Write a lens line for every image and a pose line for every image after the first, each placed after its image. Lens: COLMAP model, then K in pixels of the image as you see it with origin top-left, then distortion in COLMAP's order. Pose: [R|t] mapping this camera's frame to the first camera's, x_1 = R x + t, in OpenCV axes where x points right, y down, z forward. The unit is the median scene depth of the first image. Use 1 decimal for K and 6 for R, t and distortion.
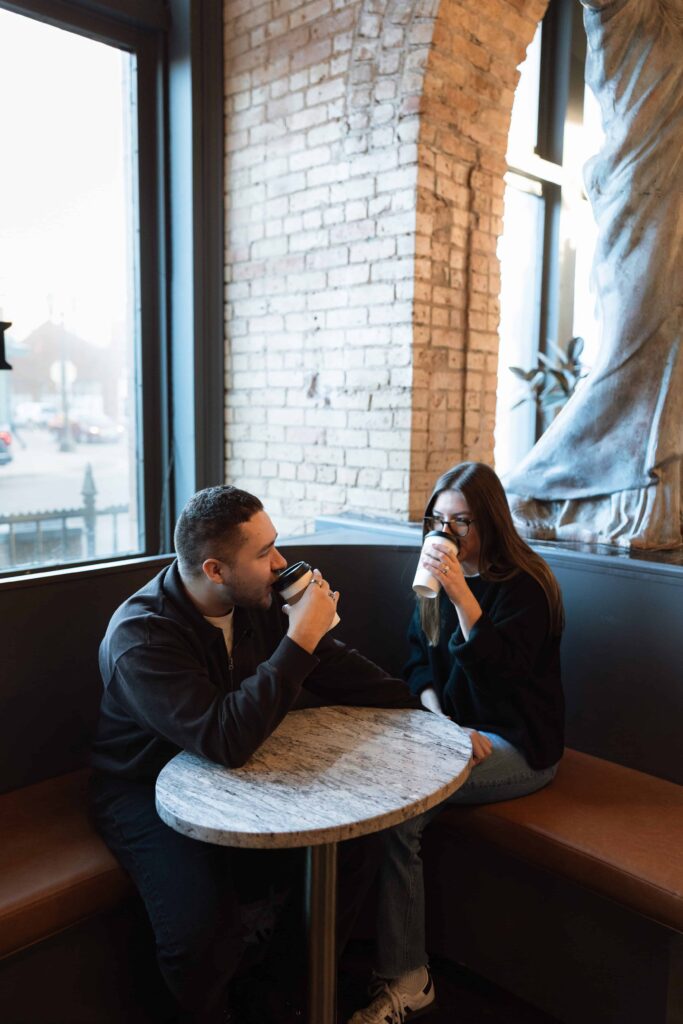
lens RADIAL K [[816.1, 0, 344.9], [0, 816.1, 510.4], [0, 0, 1]] dist [0.003452, -0.010629]
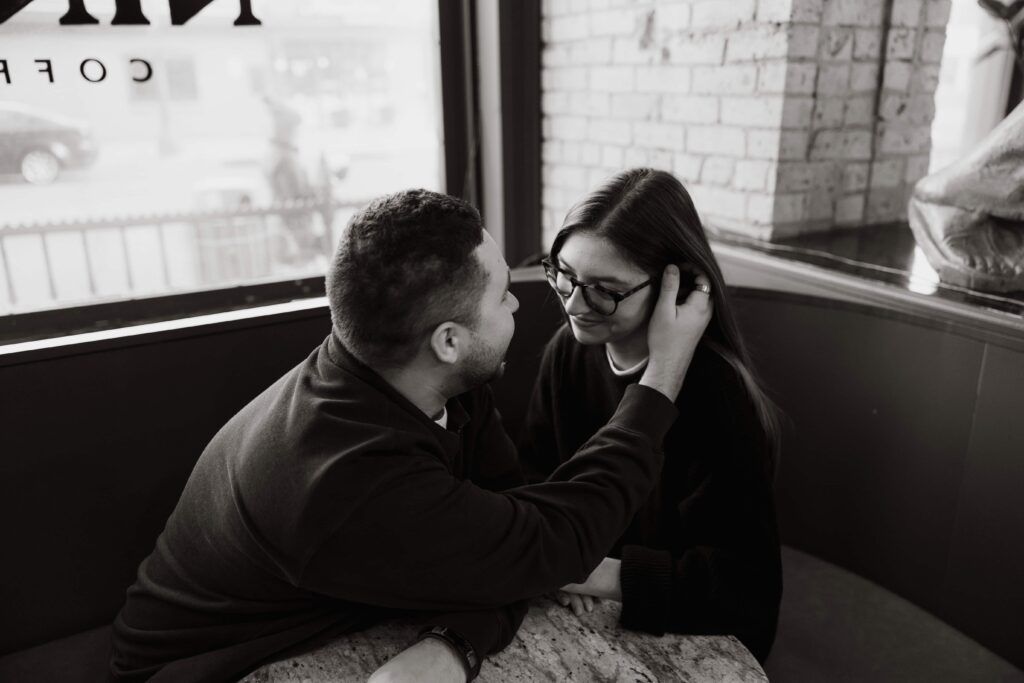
lens RADIAL K [[816.1, 0, 505.4], [0, 816.1, 343.8], [0, 0, 1]] dist [0.003452, -0.010629]
pose [[0.953208, 0.067474, -0.294690, 0.071186], [-0.009811, 0.981166, 0.192919, -0.028281], [0.302157, -0.181001, 0.935917, 0.299334]]
